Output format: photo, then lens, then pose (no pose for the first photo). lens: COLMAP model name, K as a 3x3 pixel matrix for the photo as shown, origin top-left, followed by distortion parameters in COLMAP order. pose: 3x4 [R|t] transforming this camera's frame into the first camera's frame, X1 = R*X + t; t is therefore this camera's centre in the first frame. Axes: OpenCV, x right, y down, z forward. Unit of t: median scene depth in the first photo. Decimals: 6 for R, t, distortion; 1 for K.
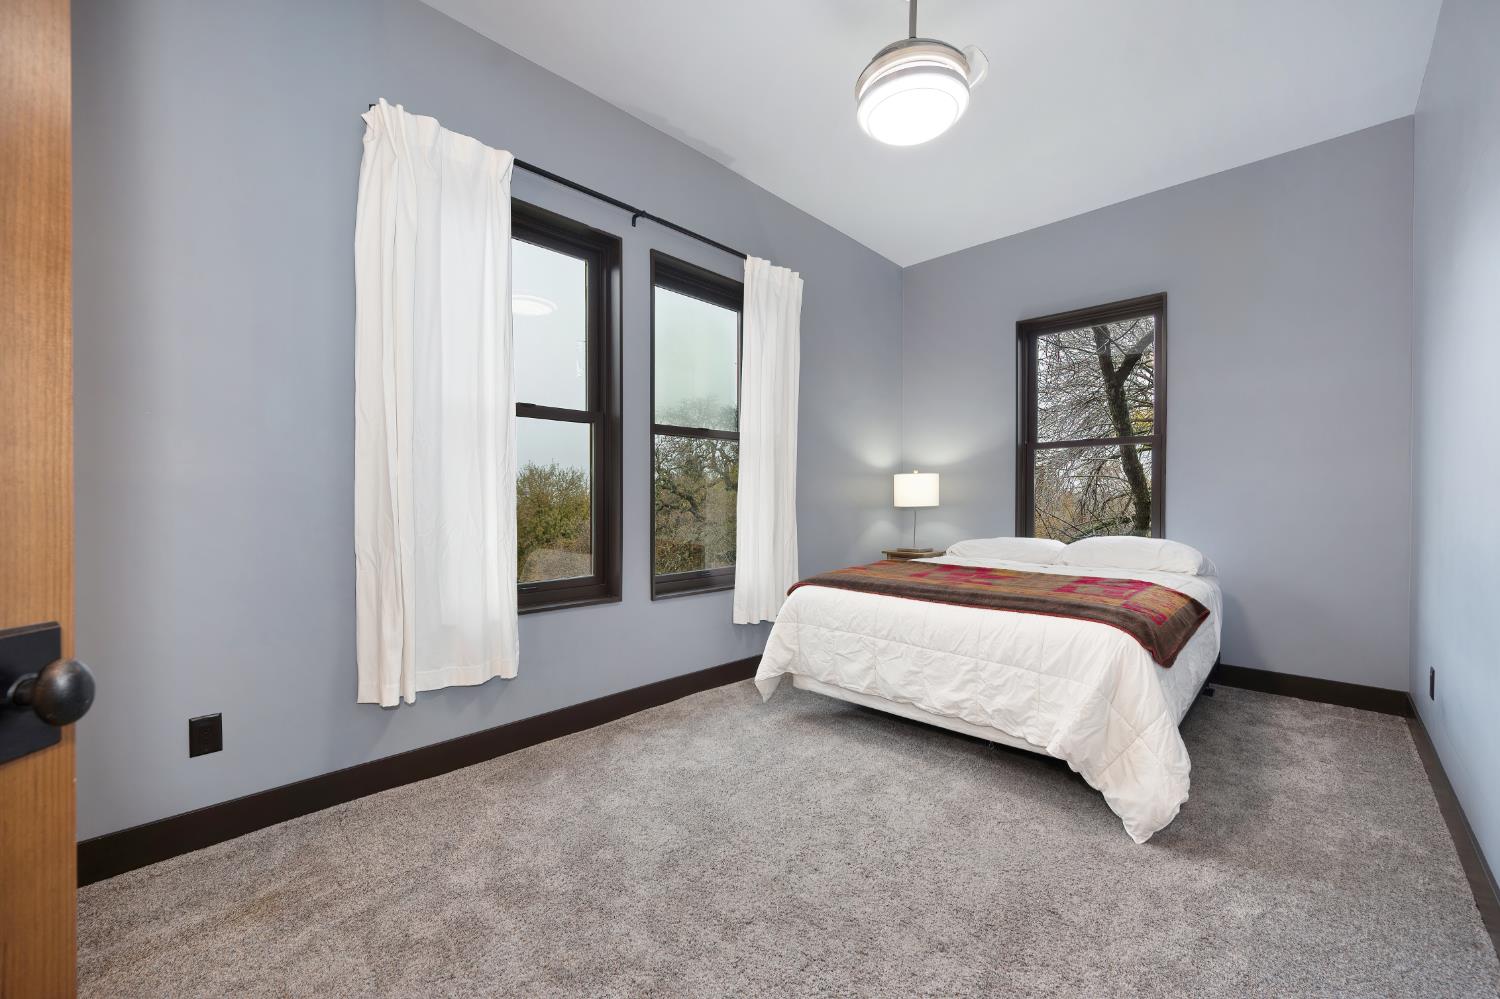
lens RADIAL K [[589.0, 0, 761.0], [0, 589.0, 508.4], [0, 0, 1]] dist [0.001144, 0.000121]
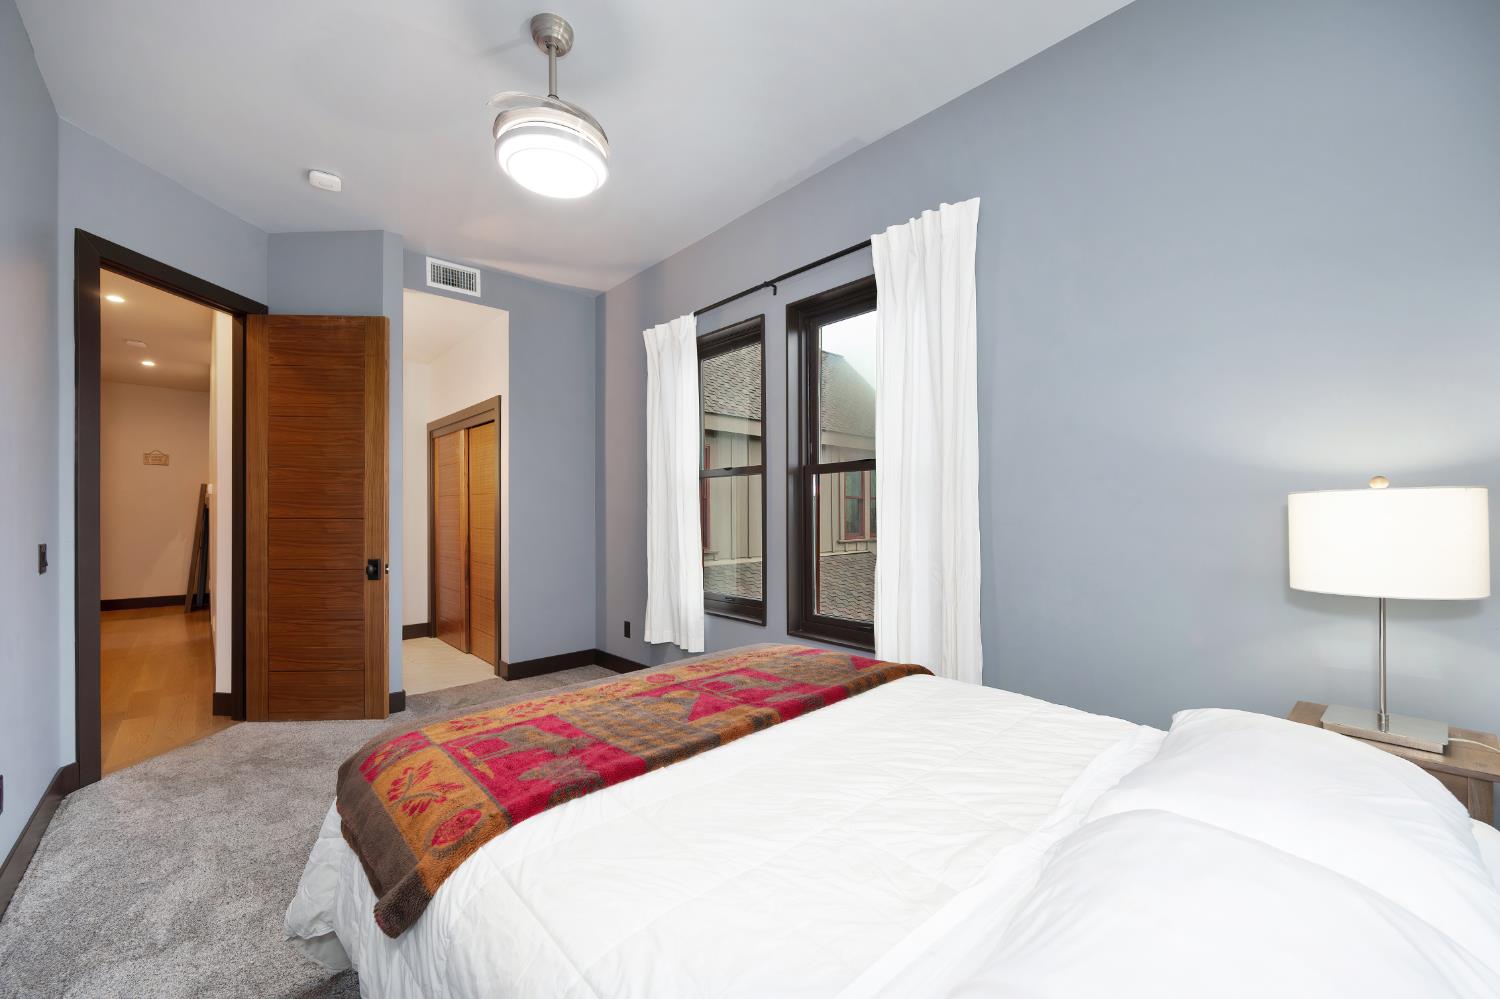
lens RADIAL K [[589.0, 0, 761.0], [0, 589.0, 508.4], [0, 0, 1]] dist [0.001144, 0.000121]
pose [[-0.052671, -0.007737, -0.998582, 0.901652], [-0.016860, 0.999834, -0.006857, -0.064387], [0.998470, 0.016475, -0.052793, 1.039094]]
